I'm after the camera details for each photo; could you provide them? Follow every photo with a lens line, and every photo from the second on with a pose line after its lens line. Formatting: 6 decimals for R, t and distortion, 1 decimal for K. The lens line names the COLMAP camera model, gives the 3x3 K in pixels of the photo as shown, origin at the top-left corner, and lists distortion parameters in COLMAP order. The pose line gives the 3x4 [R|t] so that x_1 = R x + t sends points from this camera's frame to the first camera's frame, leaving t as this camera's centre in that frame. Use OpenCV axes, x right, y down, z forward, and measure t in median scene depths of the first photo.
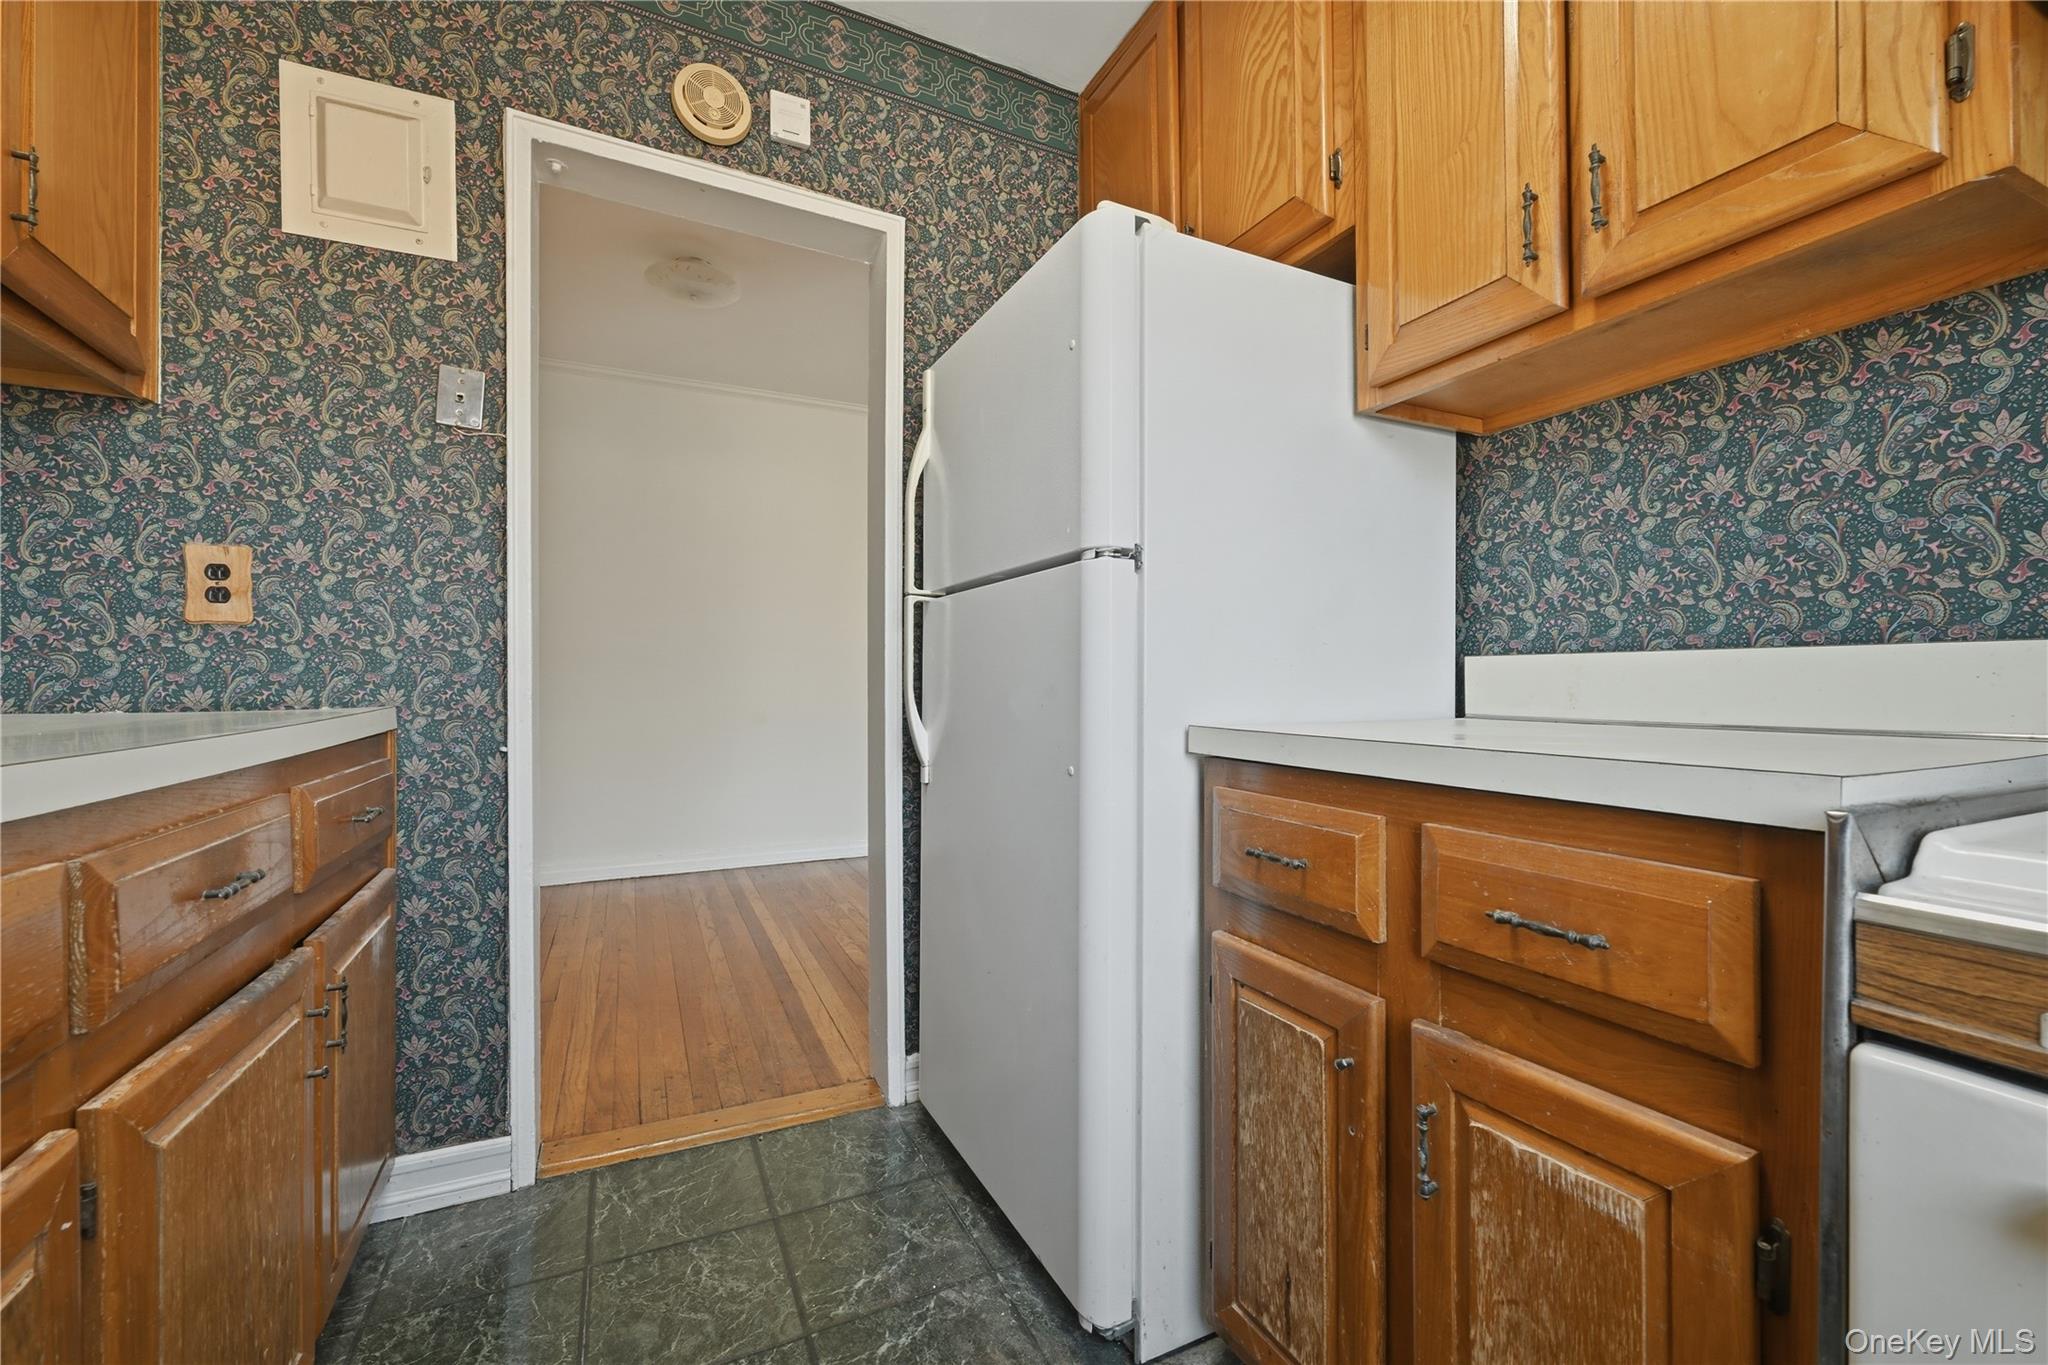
lens RADIAL K [[823.4, 0, 1024.7], [0, 823.4, 678.6], [0, 0, 1]] dist [-0.000200, -0.000021]
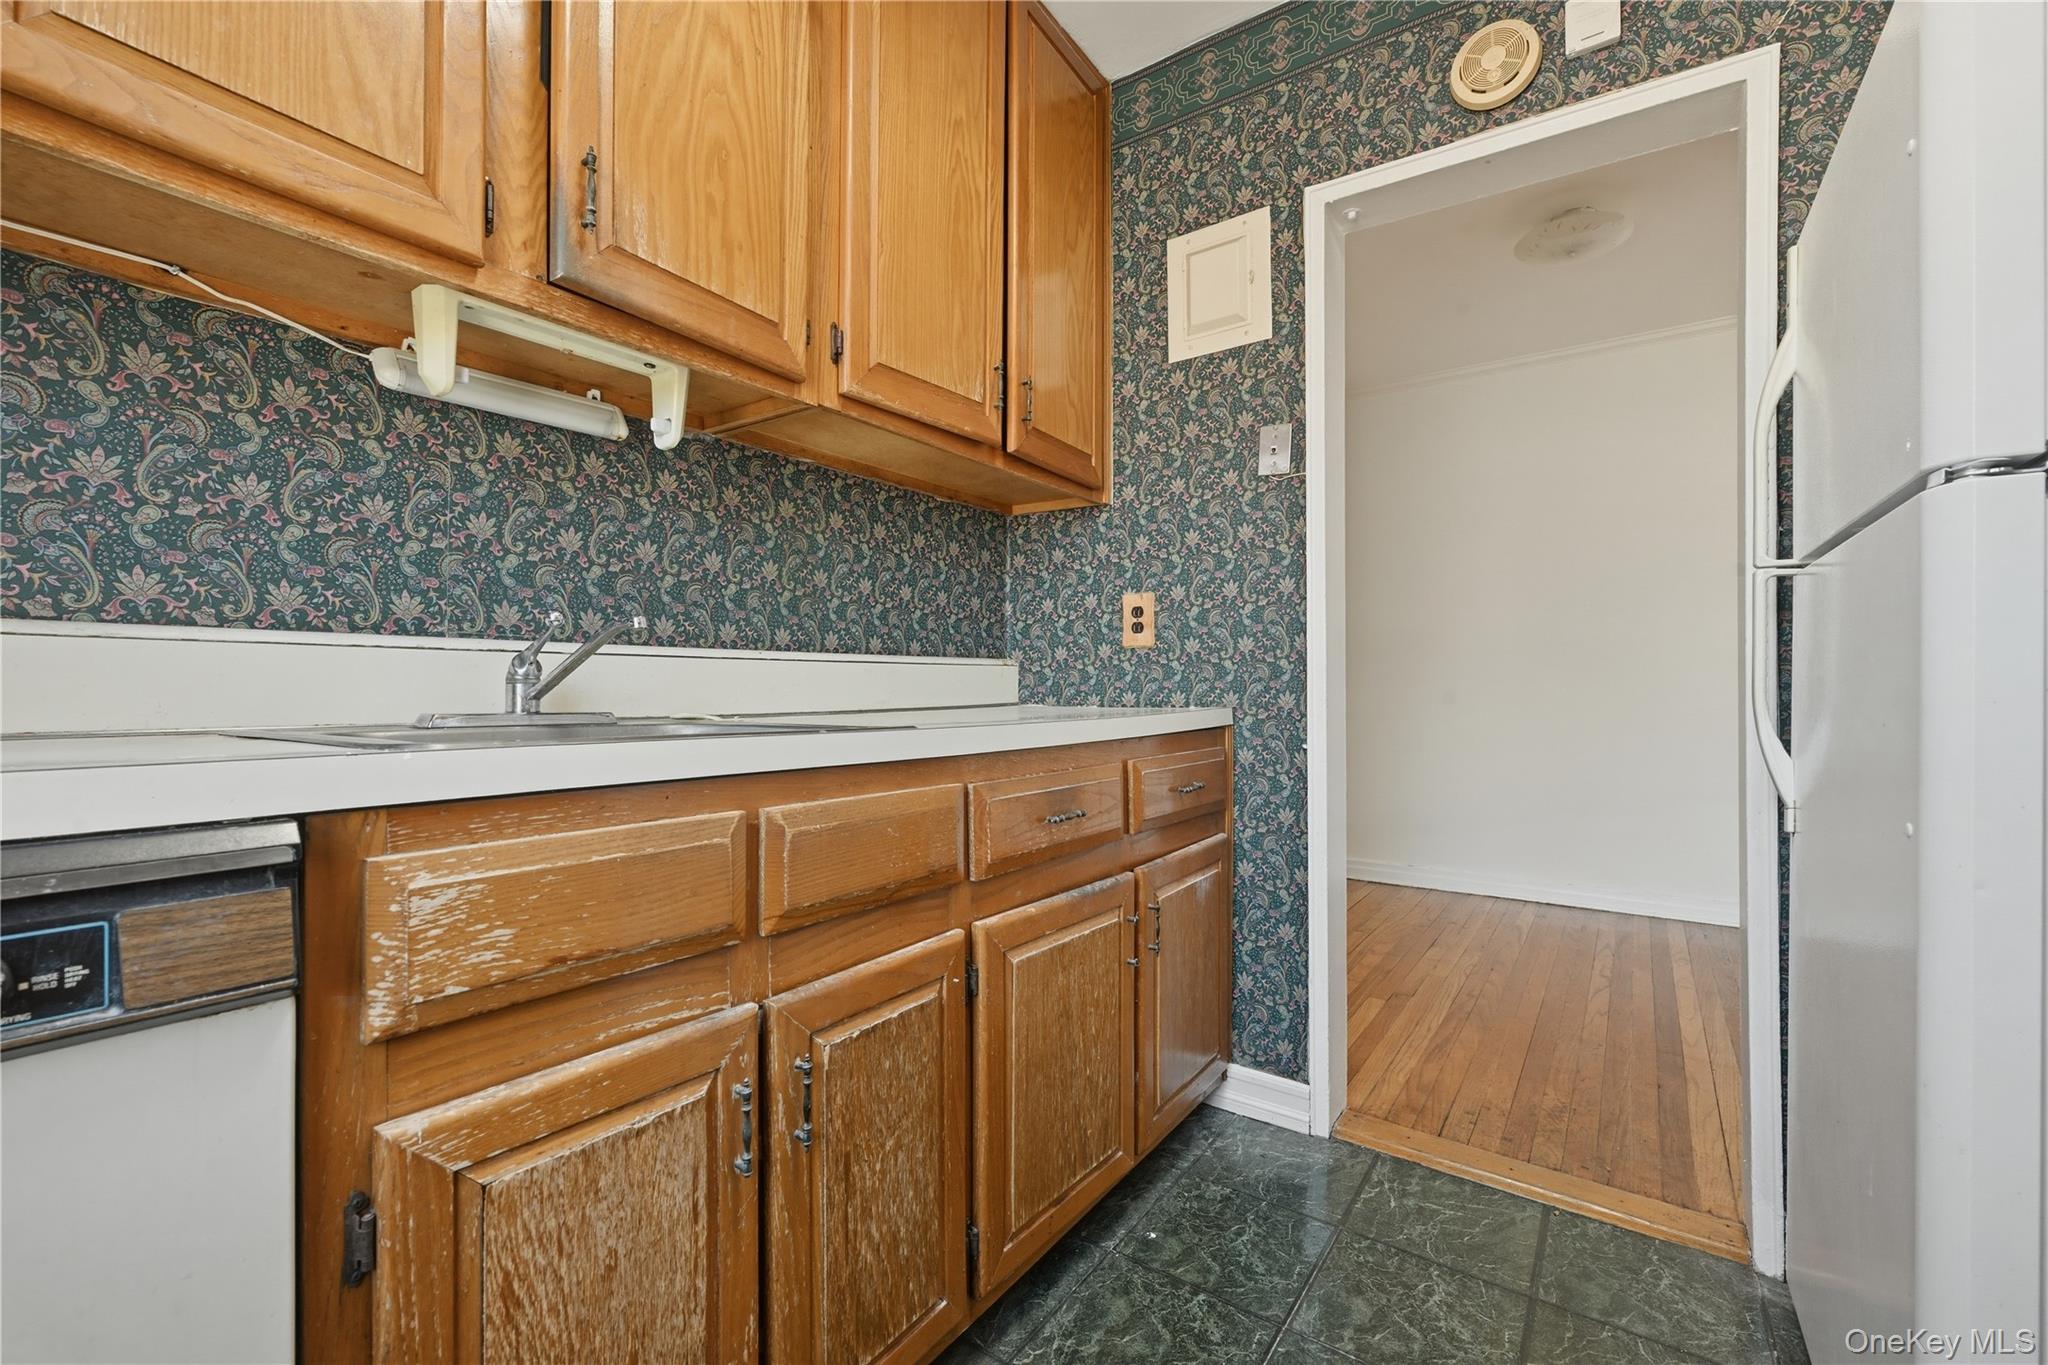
lens RADIAL K [[863.9, 0, 1027.3], [0, 863.9, 683.7], [0, 0, 1]] dist [0.000345, -0.000120]
pose [[0.487373, -0.003213, -0.873188, 0.249252], [0.000089, 0.999993, -0.003630, 0.002797], [0.873194, 0.001691, 0.487370, 0.079836]]
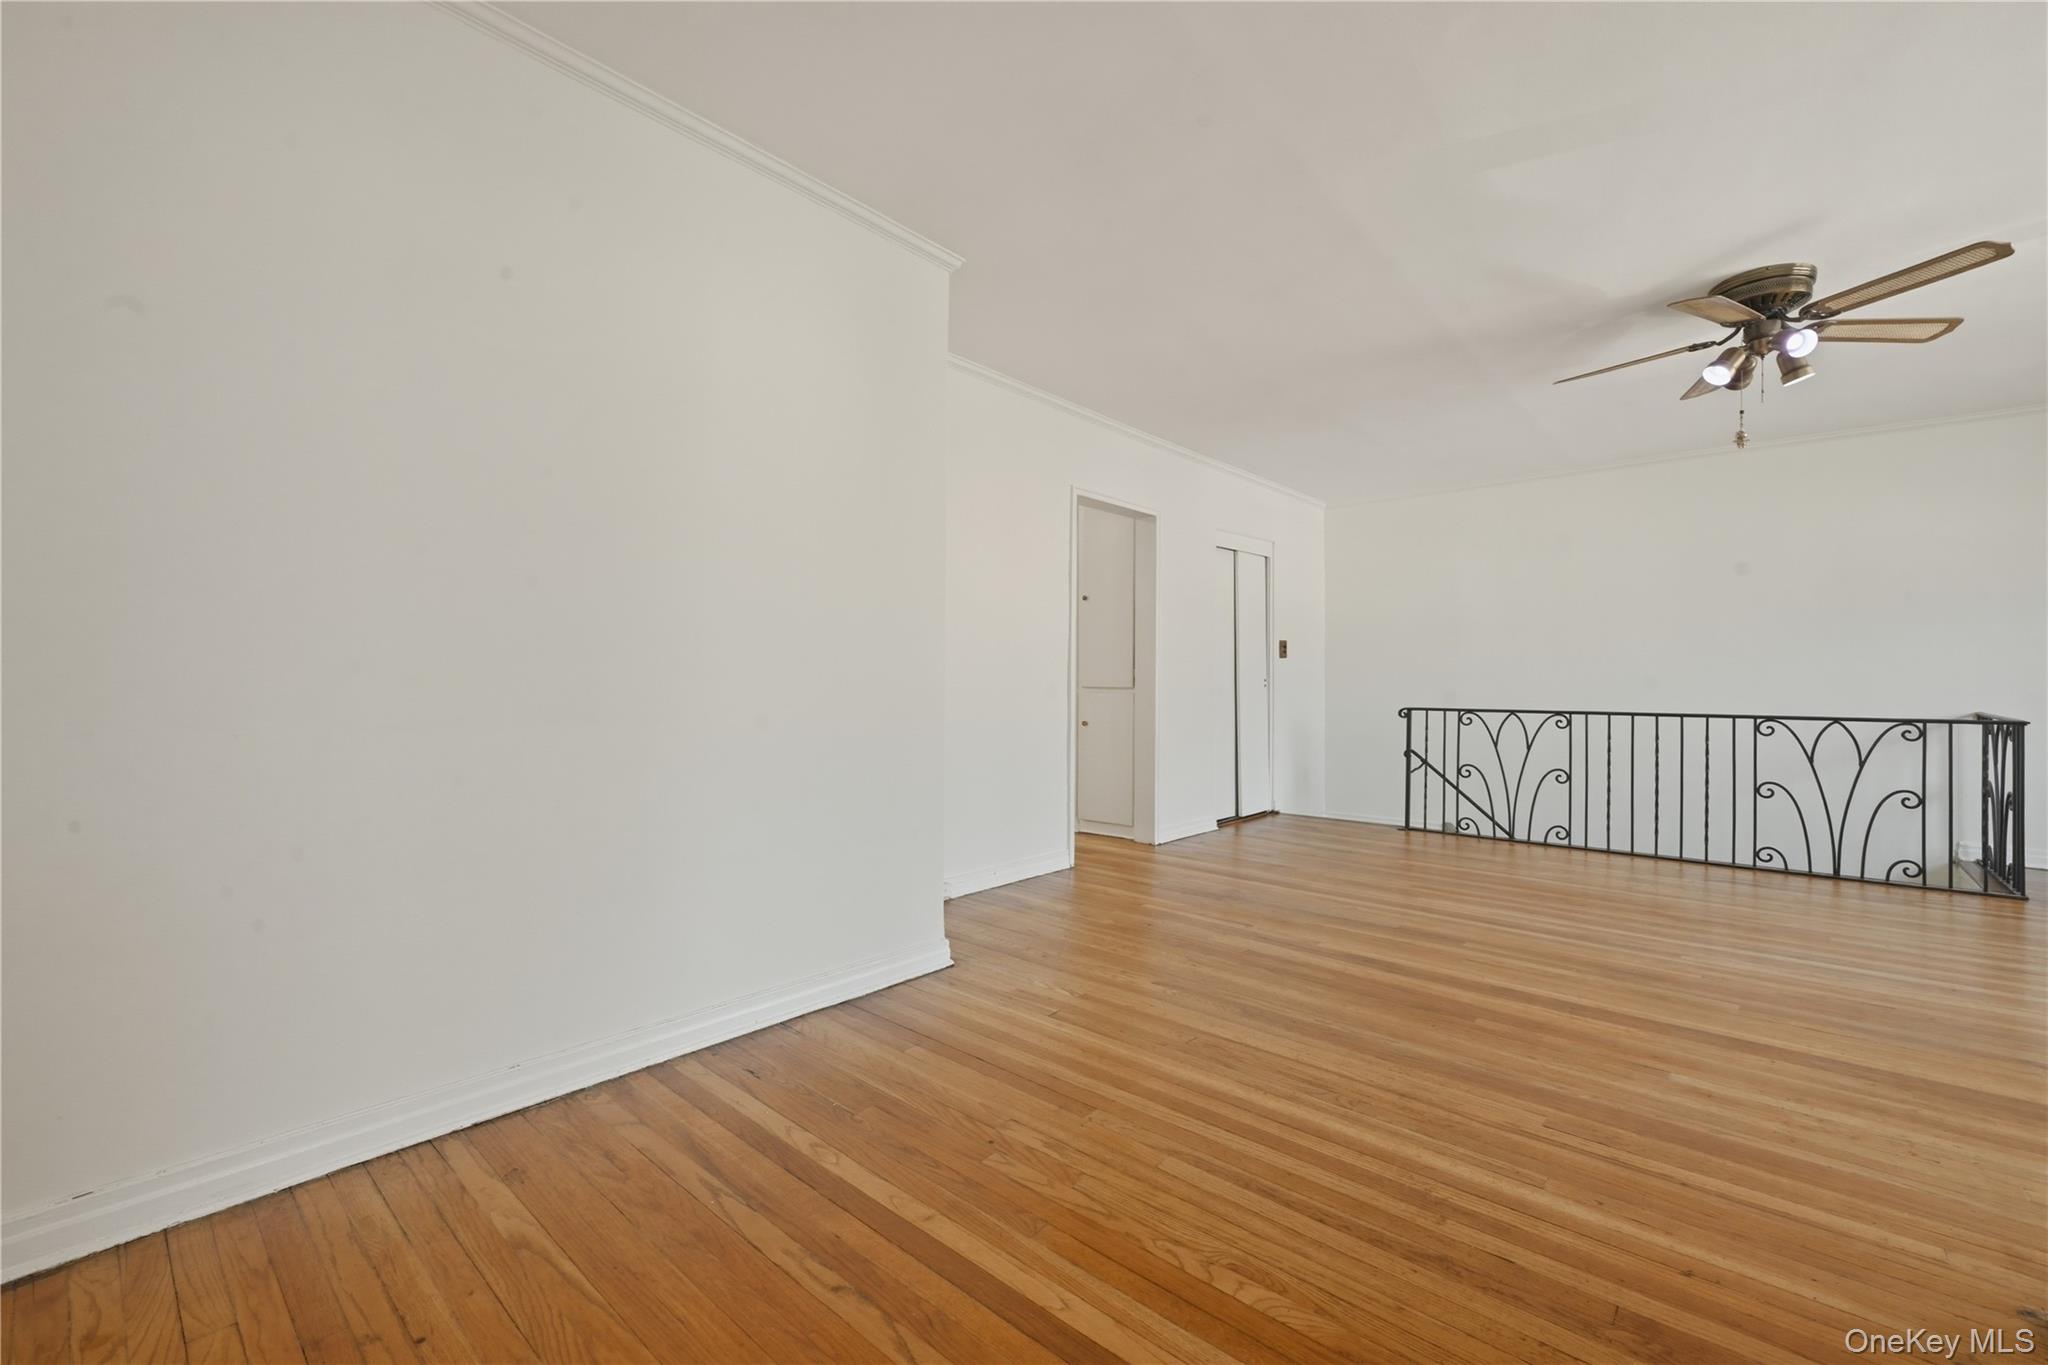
lens RADIAL K [[845.3, 0, 1025.0], [0, 845.3, 681.0], [0, 0, 1]] dist [0.000911, -0.000010]
pose [[0.923558, 0.006104, 0.383410, -1.024817], [-0.004670, 0.999978, -0.004670, 0.005195], [-0.383430, 0.002522, 0.923567, 1.286387]]
